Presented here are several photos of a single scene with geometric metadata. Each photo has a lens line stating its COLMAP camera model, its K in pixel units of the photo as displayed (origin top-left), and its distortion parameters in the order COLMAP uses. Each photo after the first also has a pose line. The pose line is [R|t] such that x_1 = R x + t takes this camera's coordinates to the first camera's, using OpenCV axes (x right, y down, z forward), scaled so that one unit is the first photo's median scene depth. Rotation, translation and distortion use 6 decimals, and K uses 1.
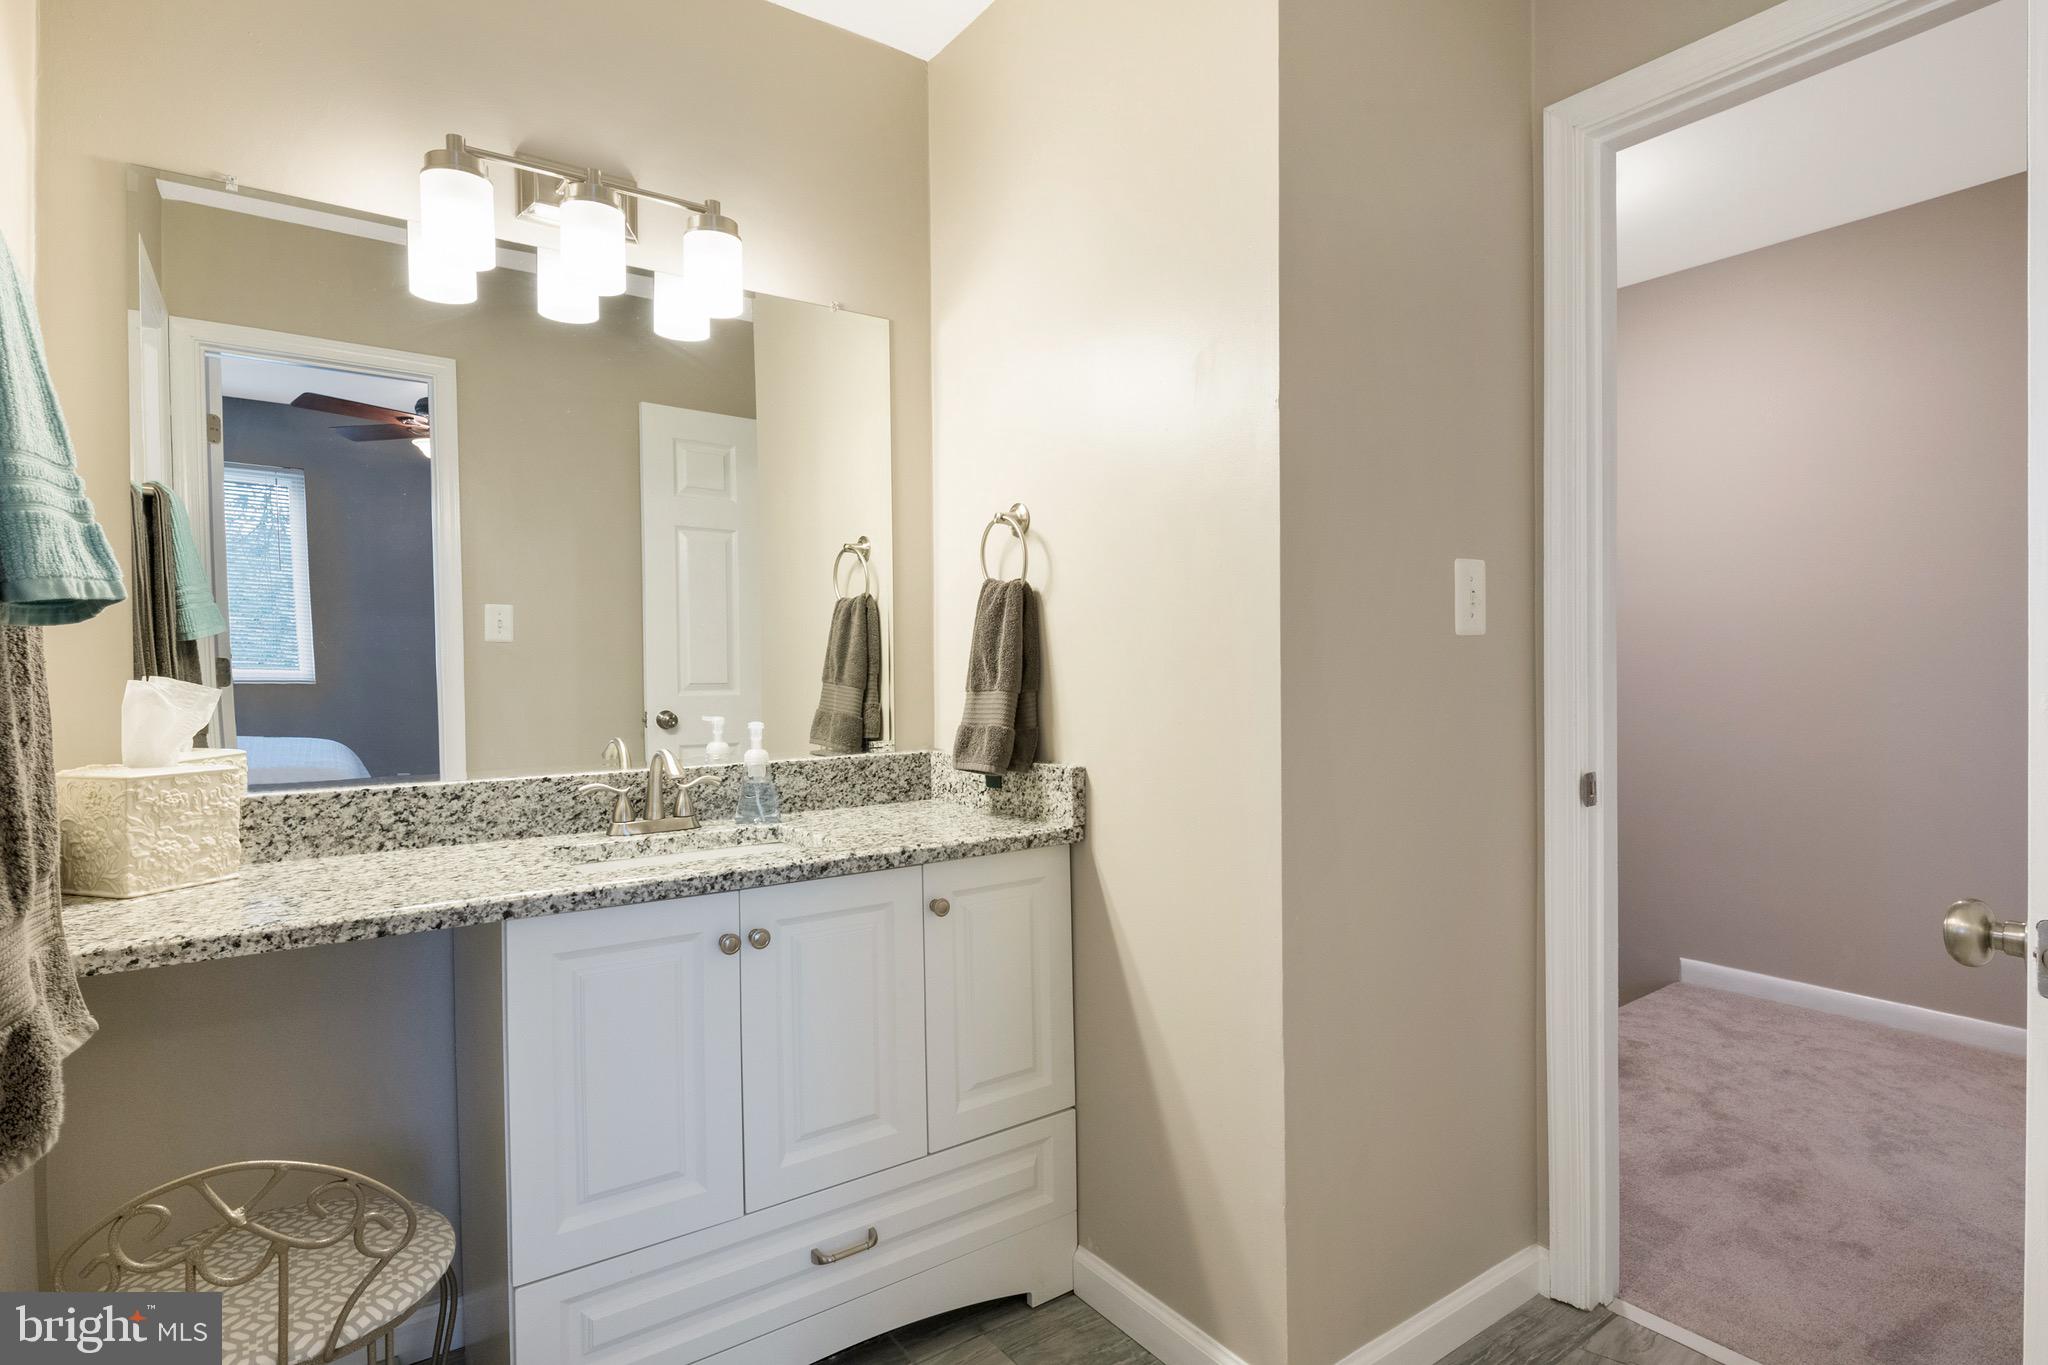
lens RADIAL K [[1036.7, 0, 1024.2], [0, 1036.7, 678.1], [0, 0, 1]] dist [-0.055608, -0.000298]
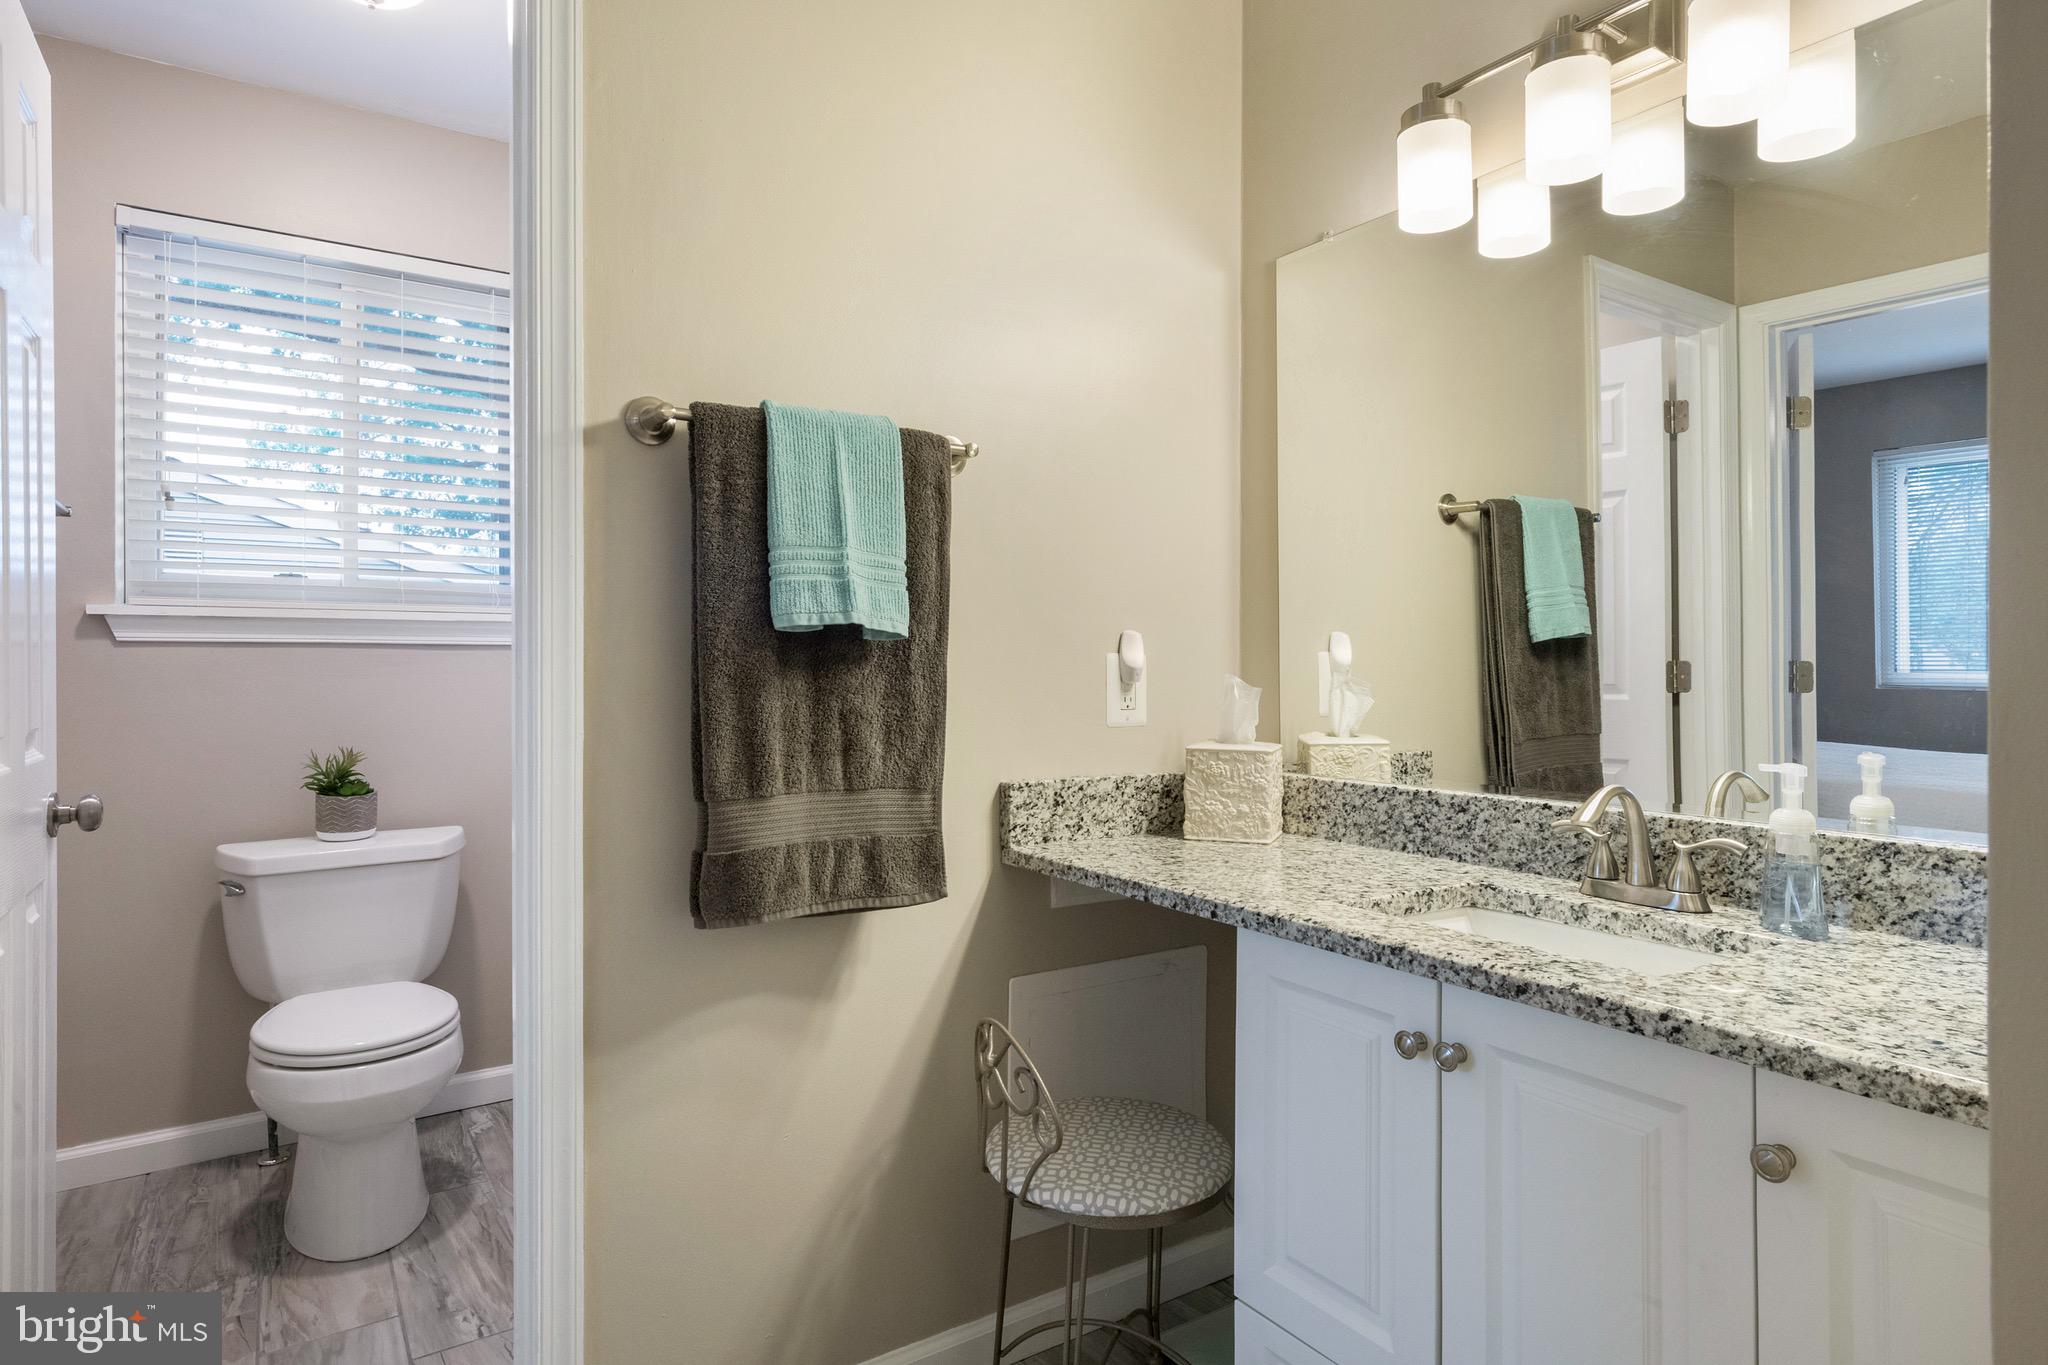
lens RADIAL K [[1137.6, 0, 1020.8], [0, 1137.6, 682.9], [0, 0, 1]] dist [-0.004222, 0.000745]
pose [[-0.041647, 0.027675, -0.998749, 0.482104], [-0.013263, 0.999513, 0.028249, -0.020356], [0.999044, 0.014423, -0.041260, 0.663627]]
